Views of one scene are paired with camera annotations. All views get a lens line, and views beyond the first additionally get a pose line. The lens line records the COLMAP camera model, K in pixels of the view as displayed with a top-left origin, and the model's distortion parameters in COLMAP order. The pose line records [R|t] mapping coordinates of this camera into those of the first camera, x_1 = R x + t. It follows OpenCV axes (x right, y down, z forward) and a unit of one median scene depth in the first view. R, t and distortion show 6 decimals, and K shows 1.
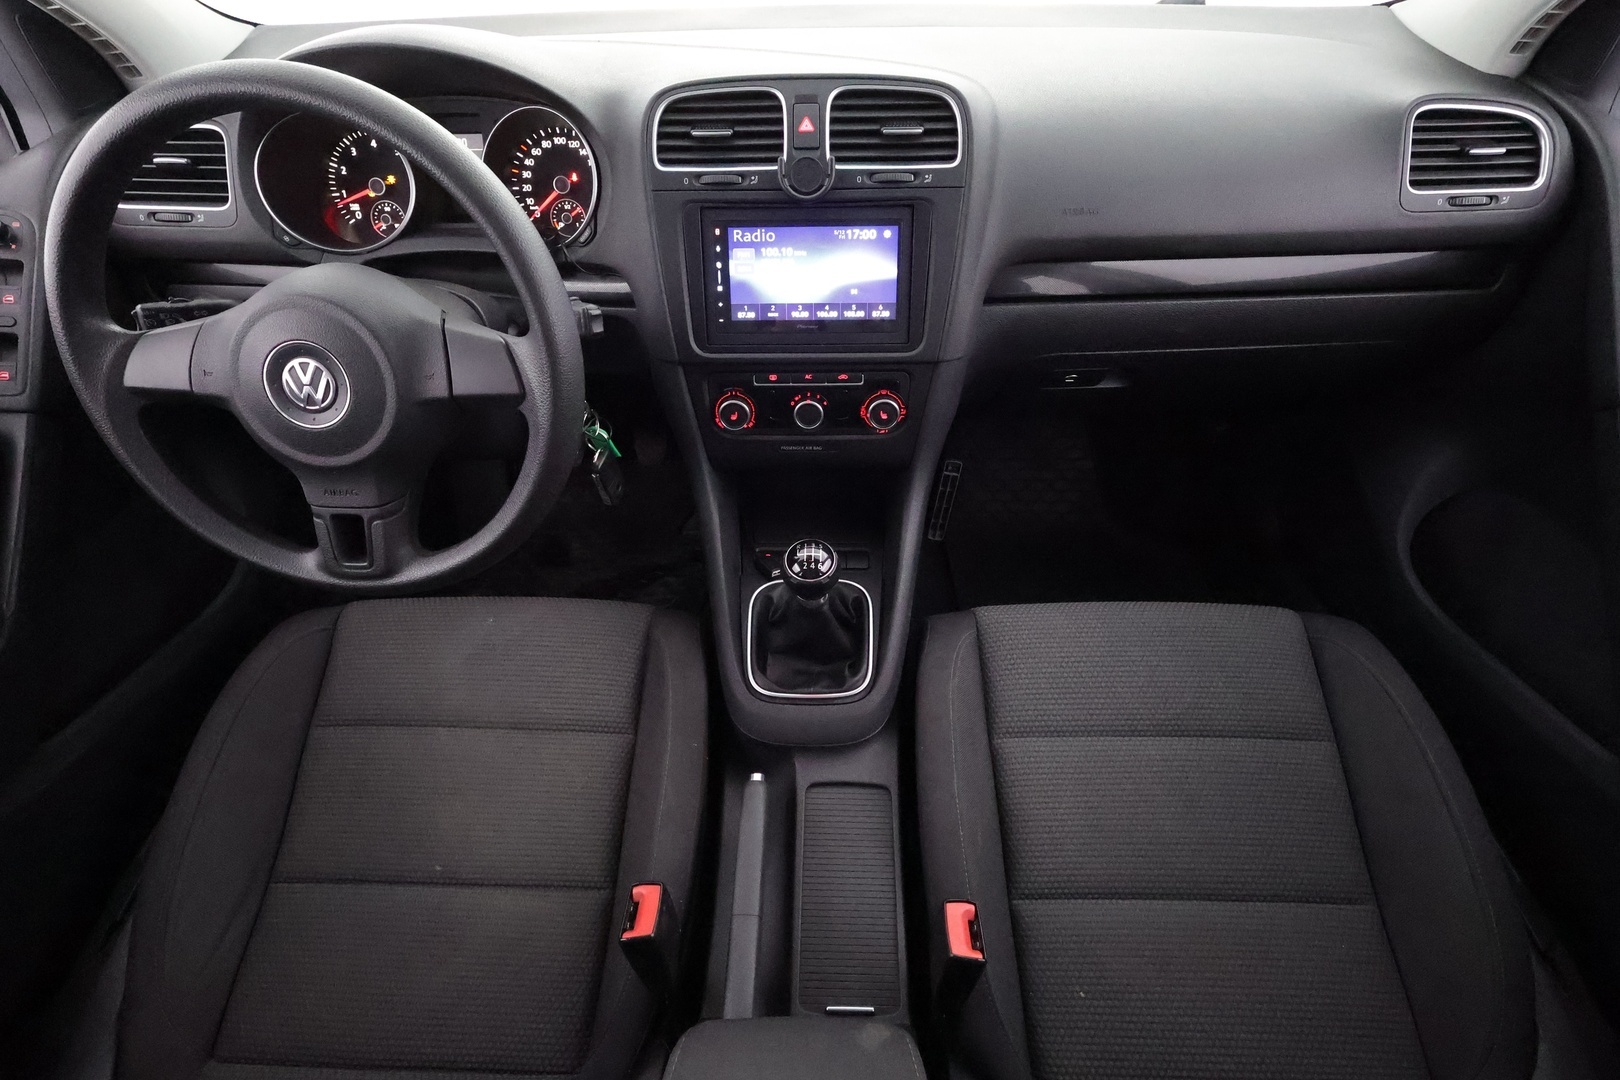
lens RADIAL K [[754.4, 0, 809.5], [0, 754.4, 540.1], [0, 0, 1]] dist [0.000245, -0.000556]
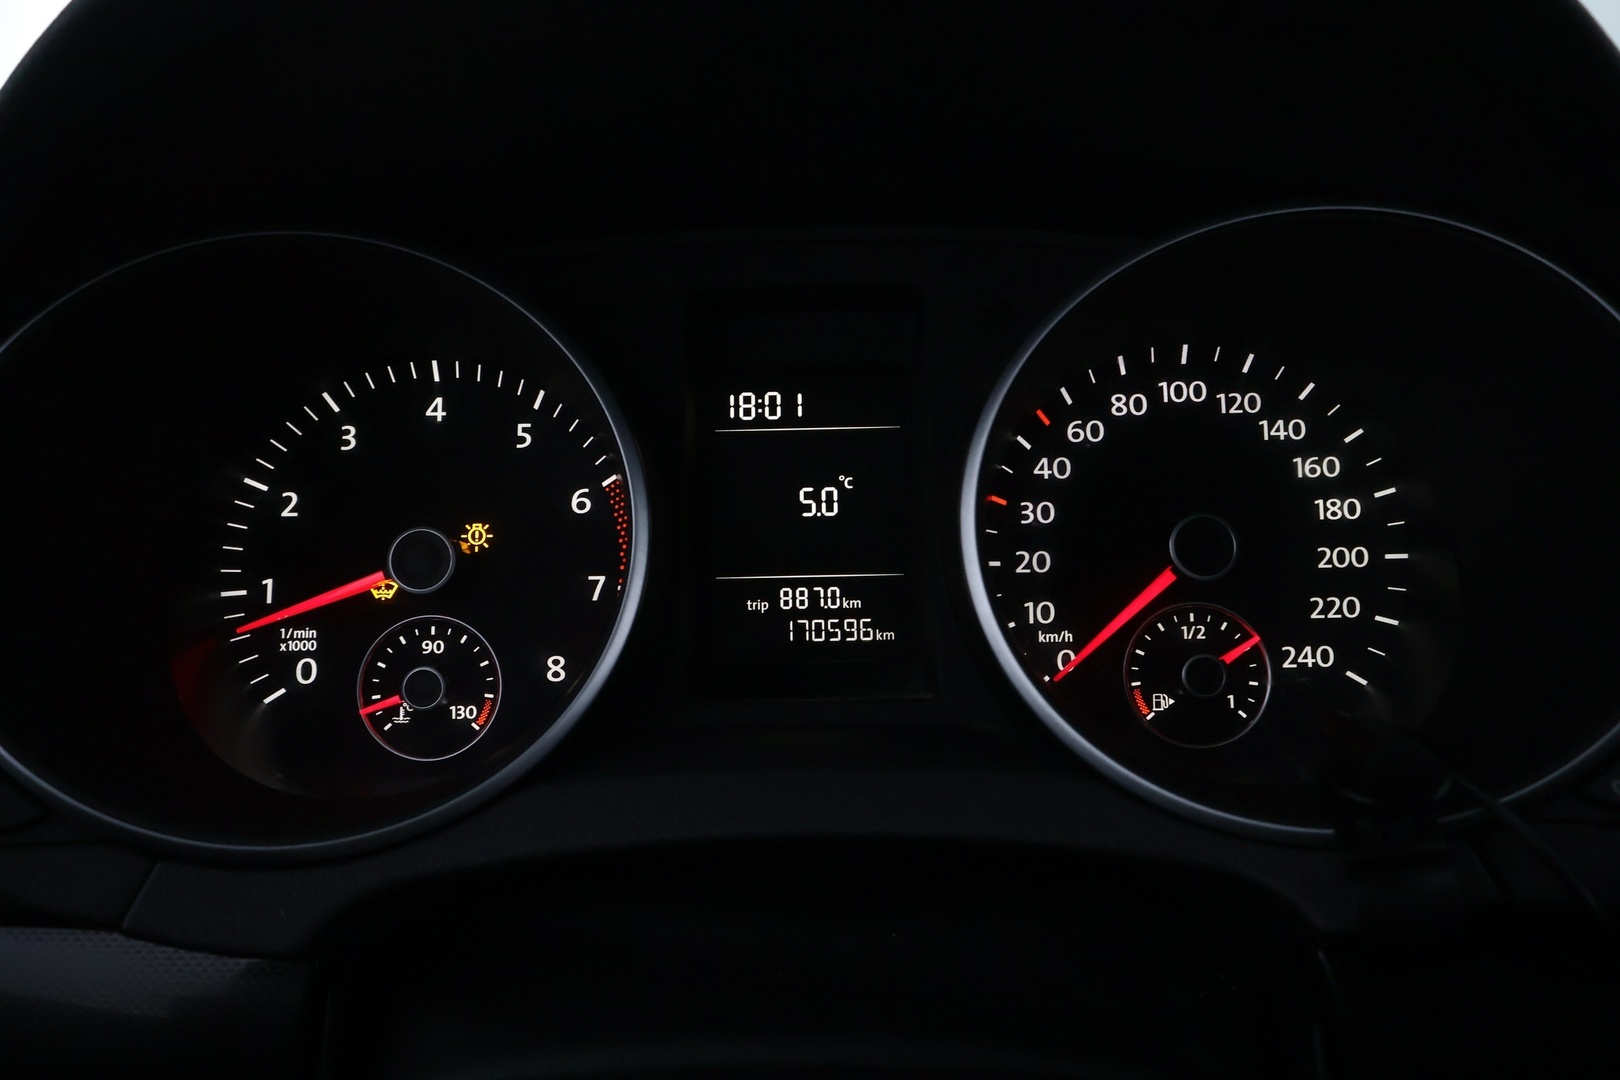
lens RADIAL K [[1259.1, 0, 812.5], [0, 1259.1, 541.1], [0, 0, 1]] dist [-0.005825, 0.005898]
pose [[0.999971, -0.006871, 0.003386, -0.495310], [0.007652, 0.875373, -0.483388, -0.308177], [0.000358, 0.483399, 0.875400, 0.712585]]
